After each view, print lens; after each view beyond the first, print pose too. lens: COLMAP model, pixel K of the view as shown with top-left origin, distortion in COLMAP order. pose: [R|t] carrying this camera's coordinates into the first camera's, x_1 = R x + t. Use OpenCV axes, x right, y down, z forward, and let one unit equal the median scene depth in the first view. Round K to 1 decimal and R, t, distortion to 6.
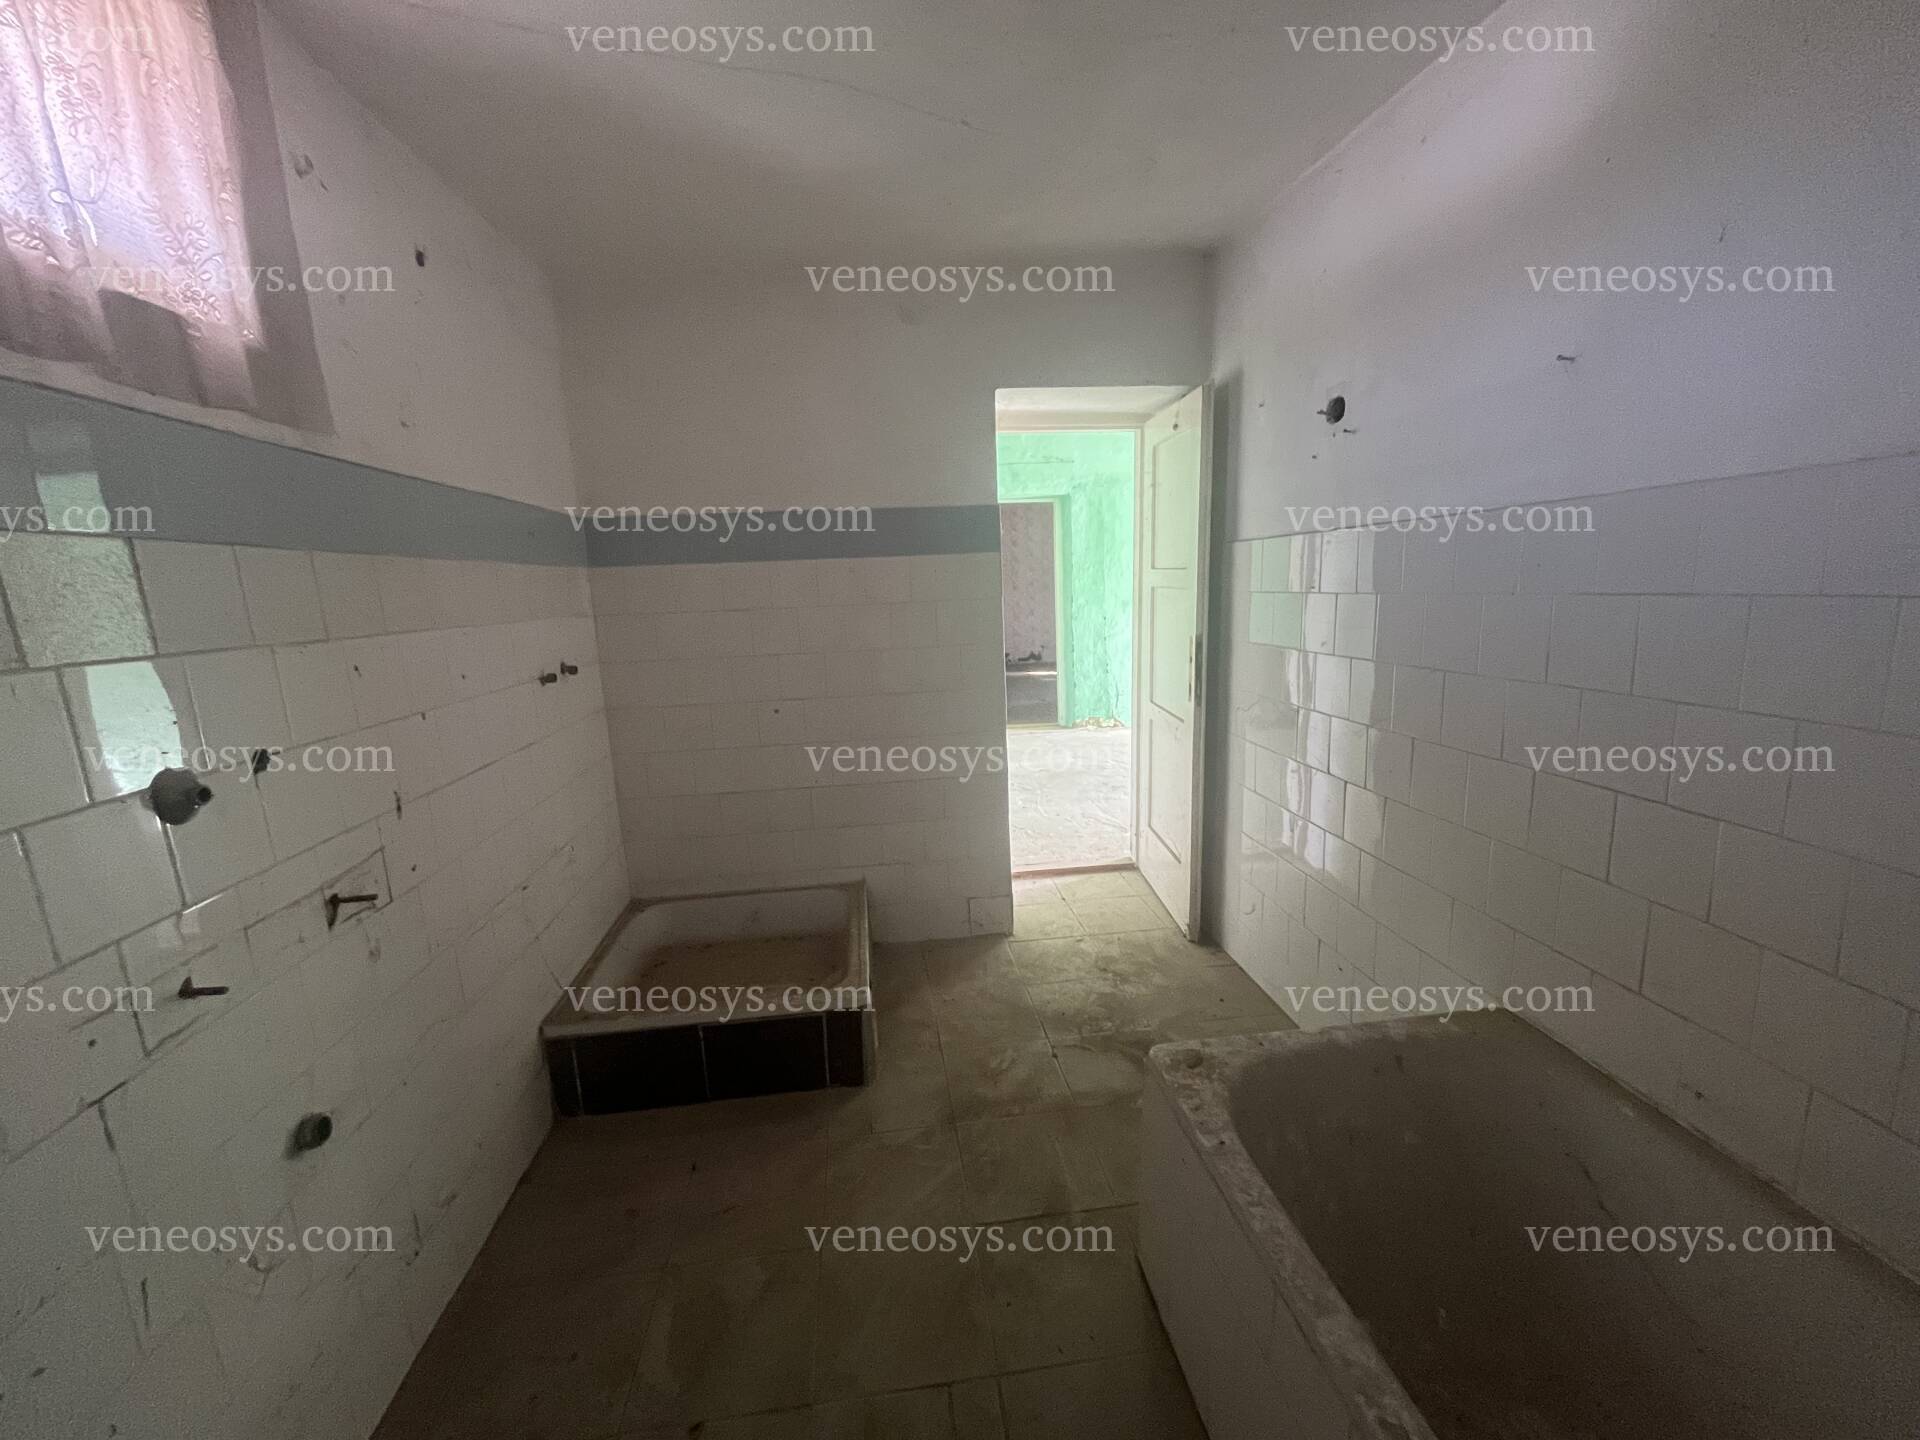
lens RADIAL K [[781.8, 0, 958.8], [0, 781.8, 723.7], [0, 0, 1]] dist [0.001005, -0.000511]
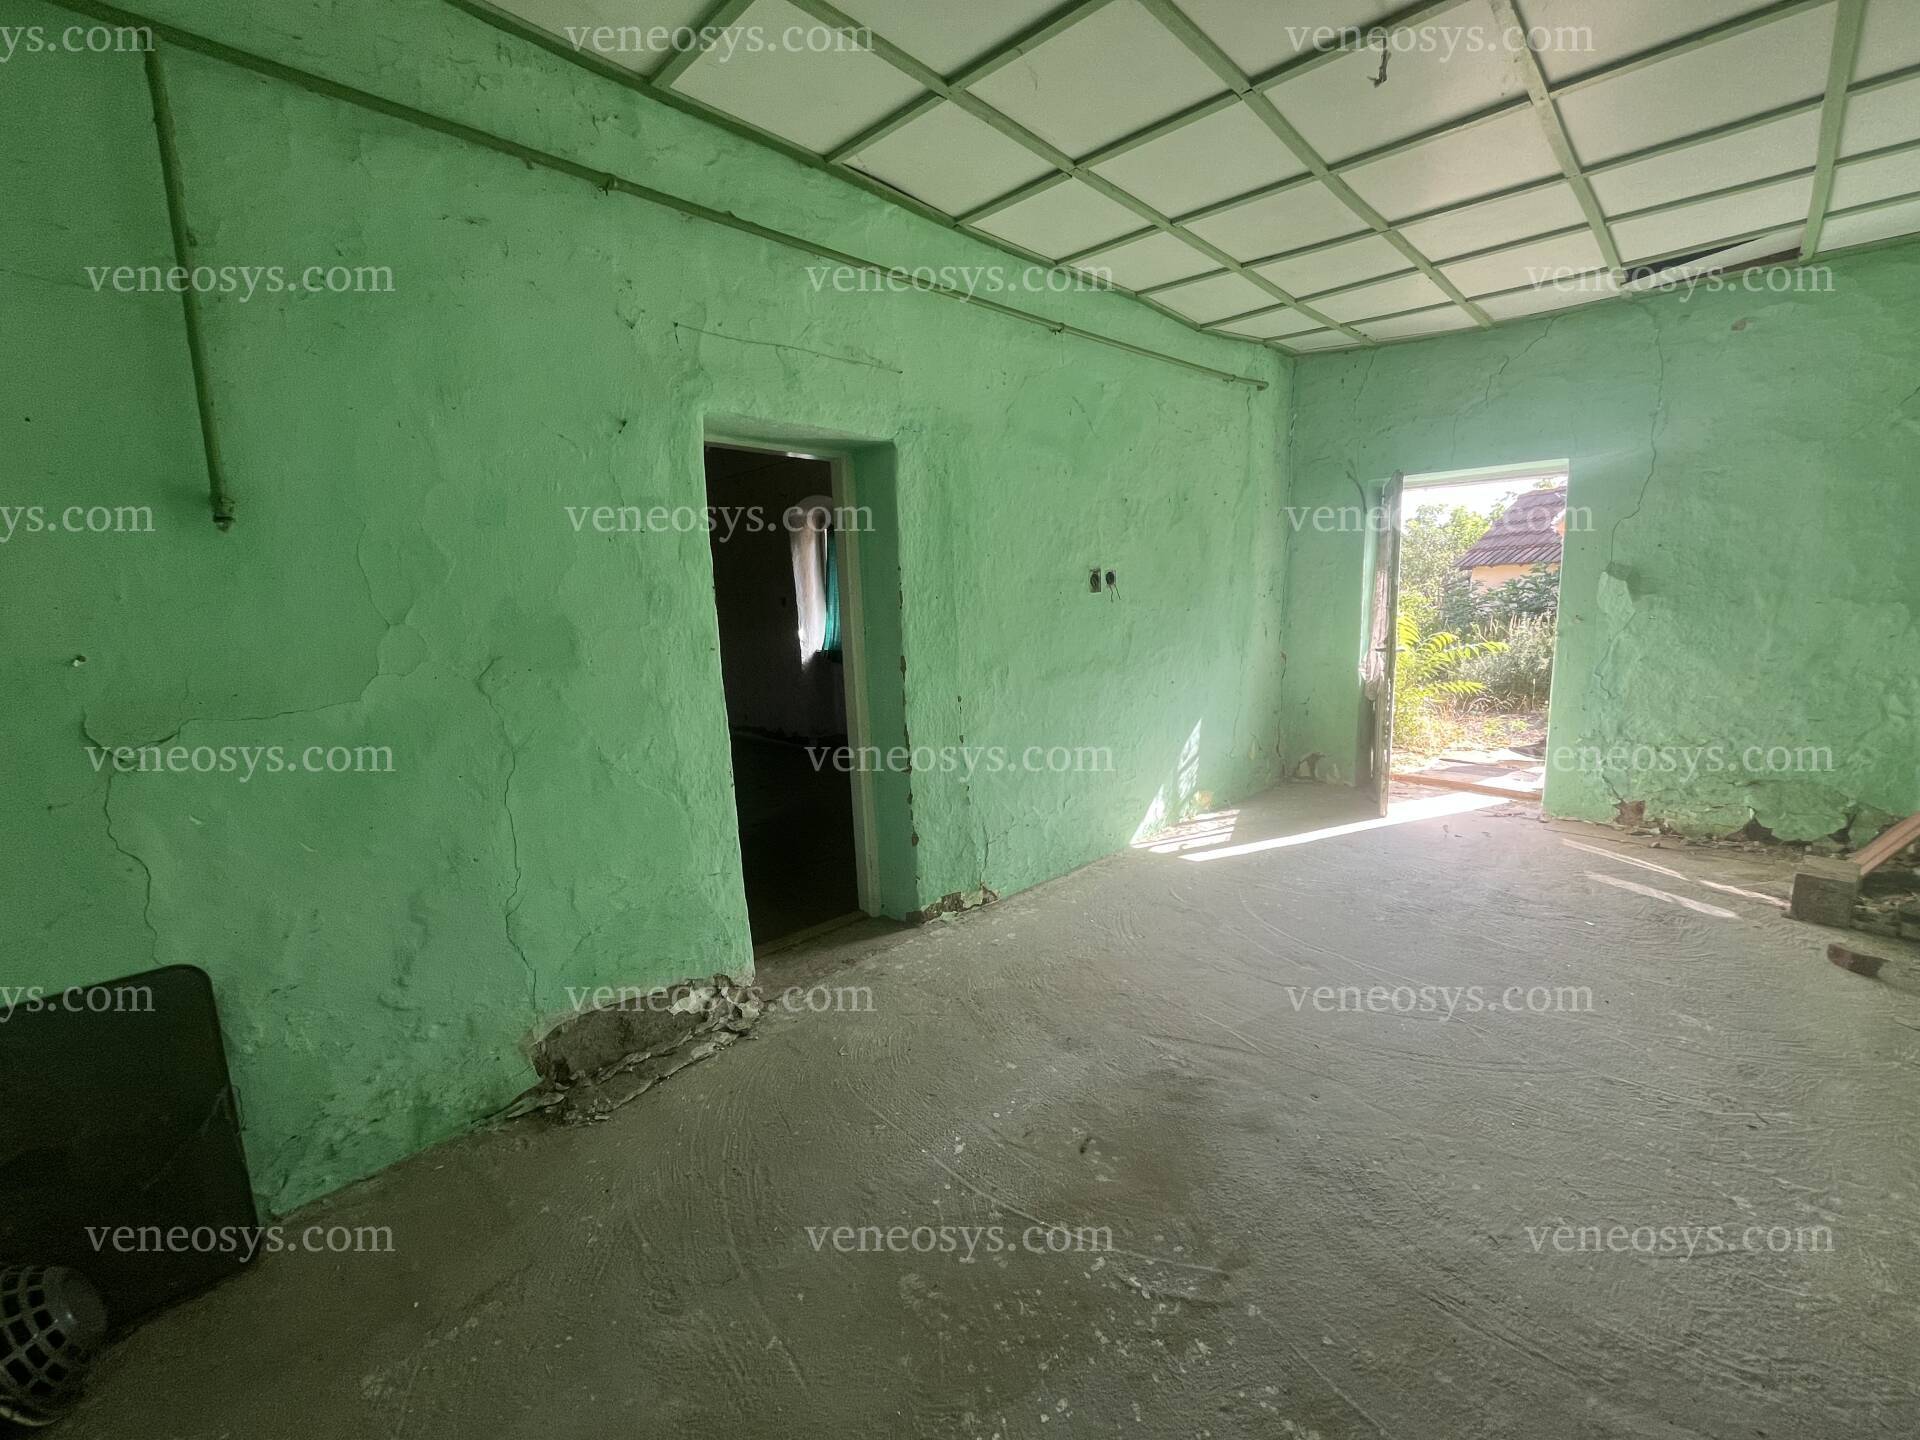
lens RADIAL K [[781.8, 0, 966.7], [0, 781.8, 720.9], [0, 0, 1]] dist [0.001005, -0.000511]
pose [[0.784439, -0.083060, 0.614620, -0.122198], [0.109310, 0.993994, -0.005184, -0.118958], [-0.610498, 0.071250, 0.788807, 0.607269]]
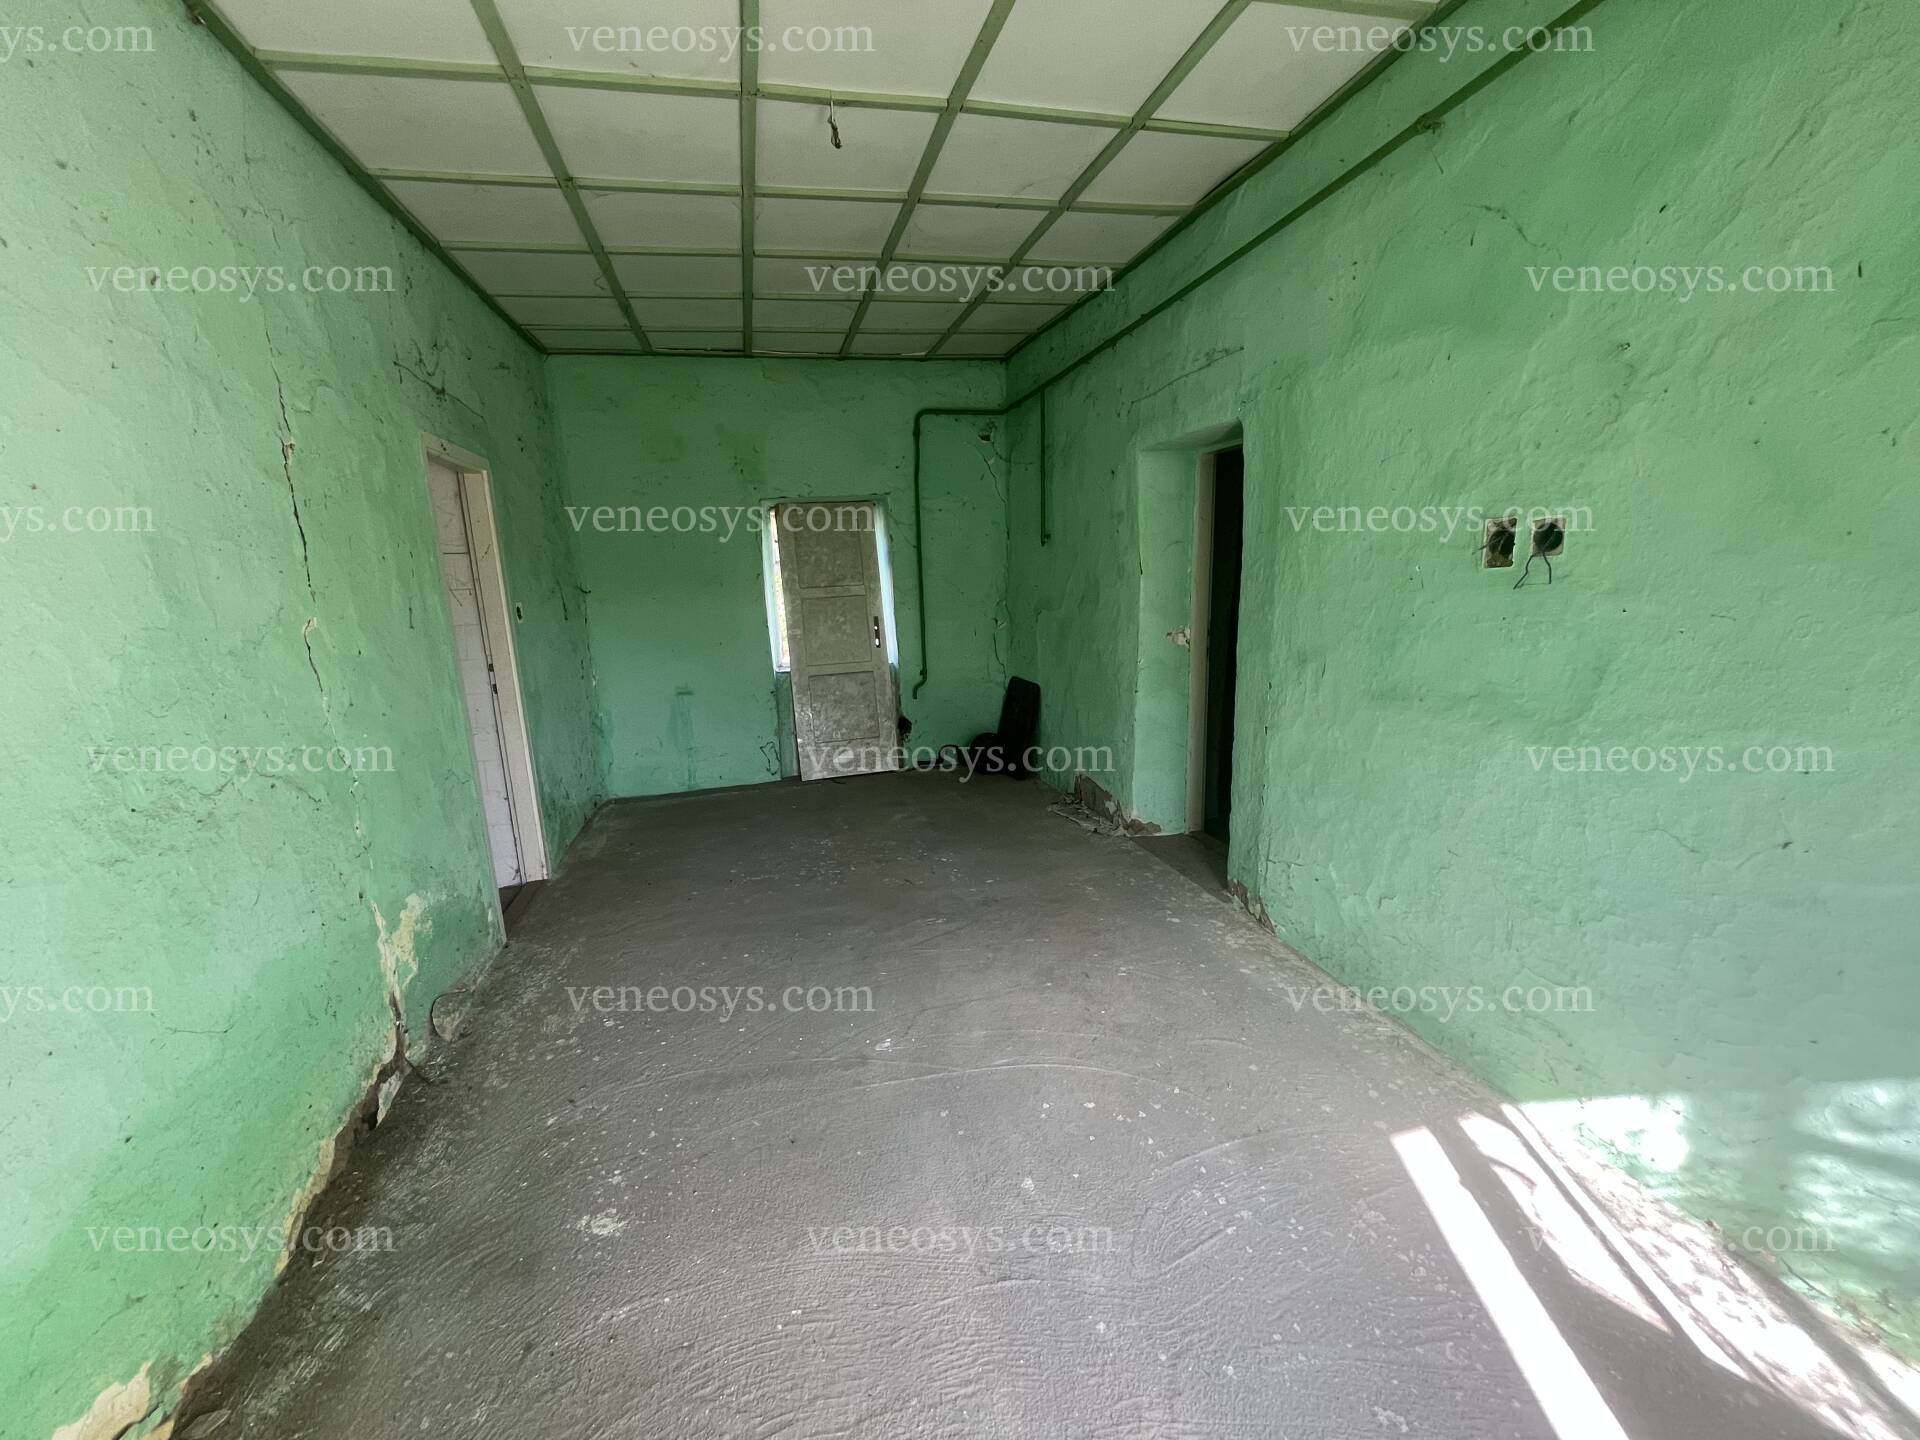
lens RADIAL K [[781.8, 0, 955.8], [0, 781.8, 727.2], [0, 0, 1]] dist [0.001005, -0.000511]
pose [[0.136992, 0.224904, -0.964703, 0.609091], [-0.153789, 0.966905, 0.203579, -0.177856], [0.978561, 0.120472, 0.167046, 0.757486]]
